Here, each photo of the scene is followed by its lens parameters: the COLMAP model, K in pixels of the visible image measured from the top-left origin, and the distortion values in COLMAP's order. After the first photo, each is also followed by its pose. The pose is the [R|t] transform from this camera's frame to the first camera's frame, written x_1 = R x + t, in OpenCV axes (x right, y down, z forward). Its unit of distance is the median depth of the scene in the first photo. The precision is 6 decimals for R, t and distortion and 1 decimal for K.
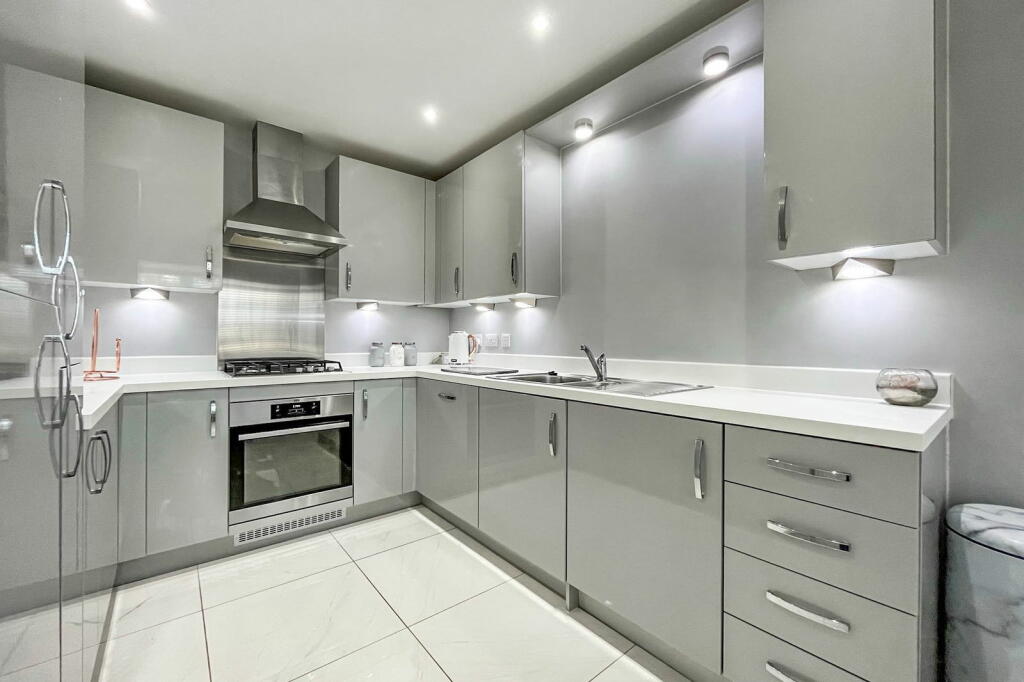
lens RADIAL K [[420.4, 0, 514.6], [0, 420.4, 340.7], [0, 0, 1]] dist [0.003717, 0.000313]
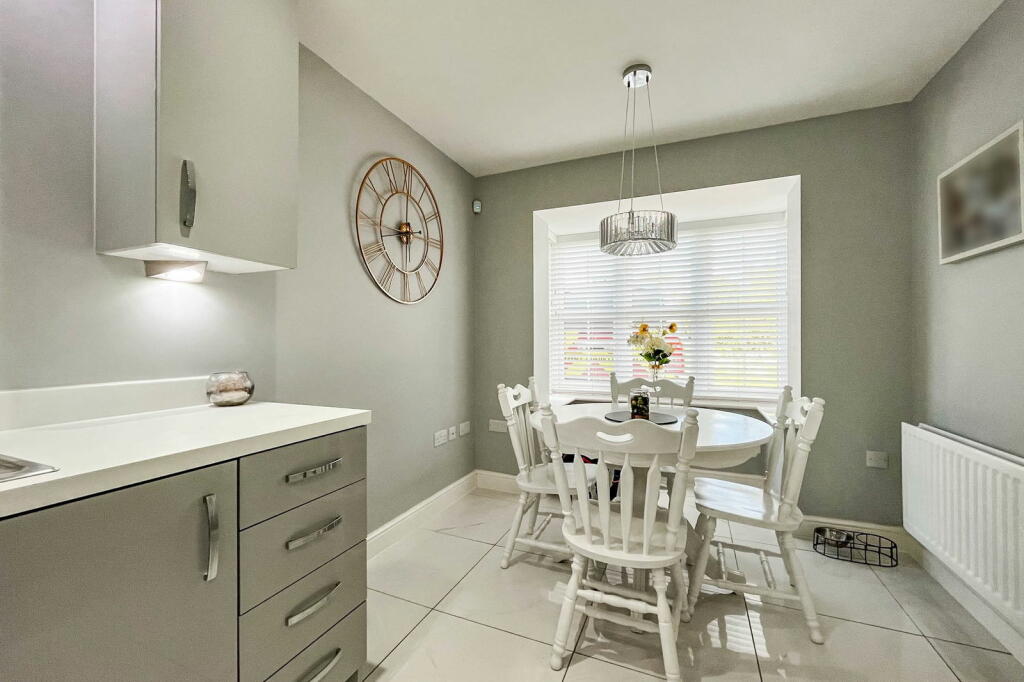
lens RADIAL K [[420.4, 0, 508.5], [0, 420.4, 341.0], [0, 0, 1]] dist [0.003717, 0.000313]
pose [[-0.456170, 0.001384, 0.889892, -0.377829], [-0.001007, 0.999997, -0.002071, -0.015294], [-0.889892, -0.001841, -0.456167, 0.829650]]
